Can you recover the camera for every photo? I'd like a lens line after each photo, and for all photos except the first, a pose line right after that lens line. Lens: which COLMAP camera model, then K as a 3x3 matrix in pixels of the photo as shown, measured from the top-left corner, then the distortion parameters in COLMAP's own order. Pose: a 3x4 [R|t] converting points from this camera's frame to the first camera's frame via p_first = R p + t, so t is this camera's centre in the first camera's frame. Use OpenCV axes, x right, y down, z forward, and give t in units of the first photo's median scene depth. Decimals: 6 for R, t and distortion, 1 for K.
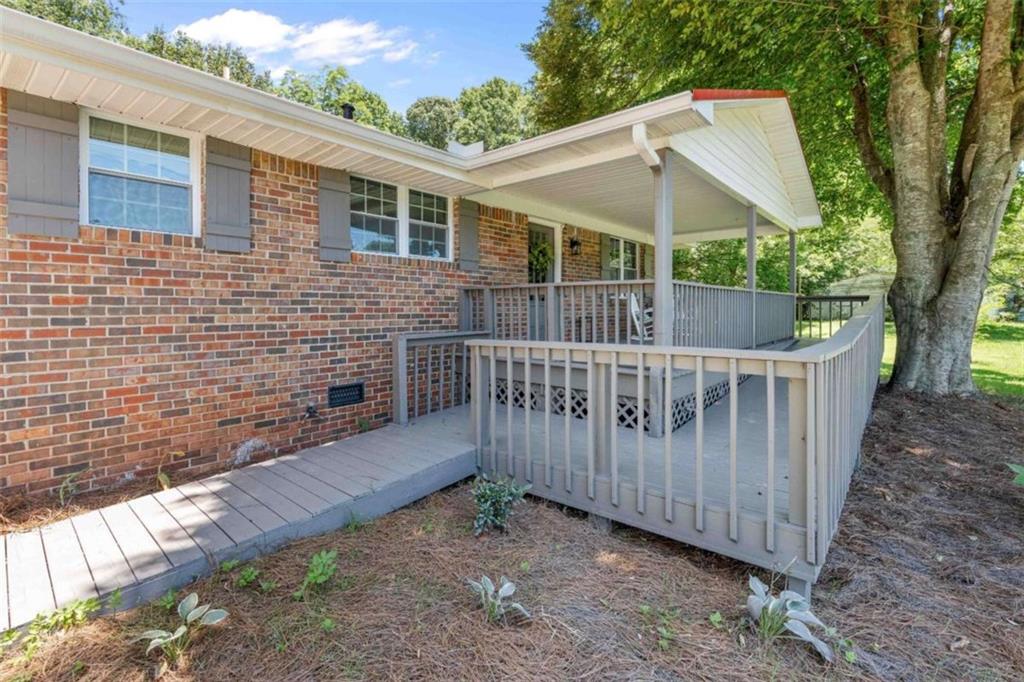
lens RADIAL K [[456.4, 0, 520.6], [0, 456.4, 312.2], [0, 0, 1]] dist [-0.000733, 0.000082]
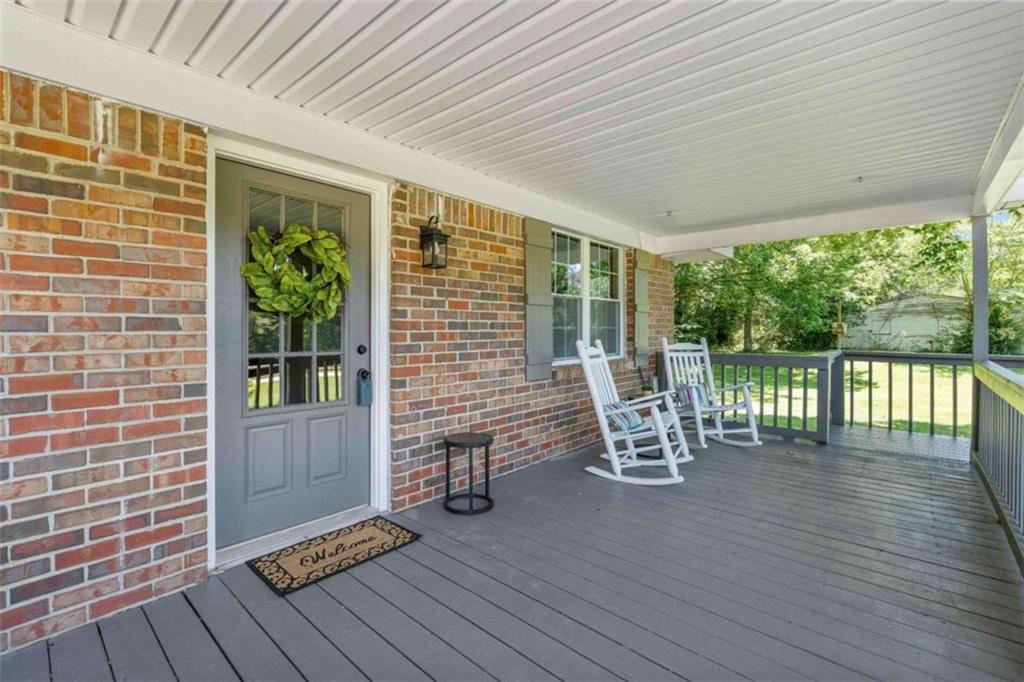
lens RADIAL K [[456.4, 0, 516.6], [0, 456.4, 331.1], [0, 0, 1]] dist [-0.000733, 0.000082]
pose [[0.999814, -0.001621, -0.019224, 0.176911], [0.001504, 0.999980, -0.006084, -0.066845], [0.019233, 0.006054, 0.999797, 0.583236]]
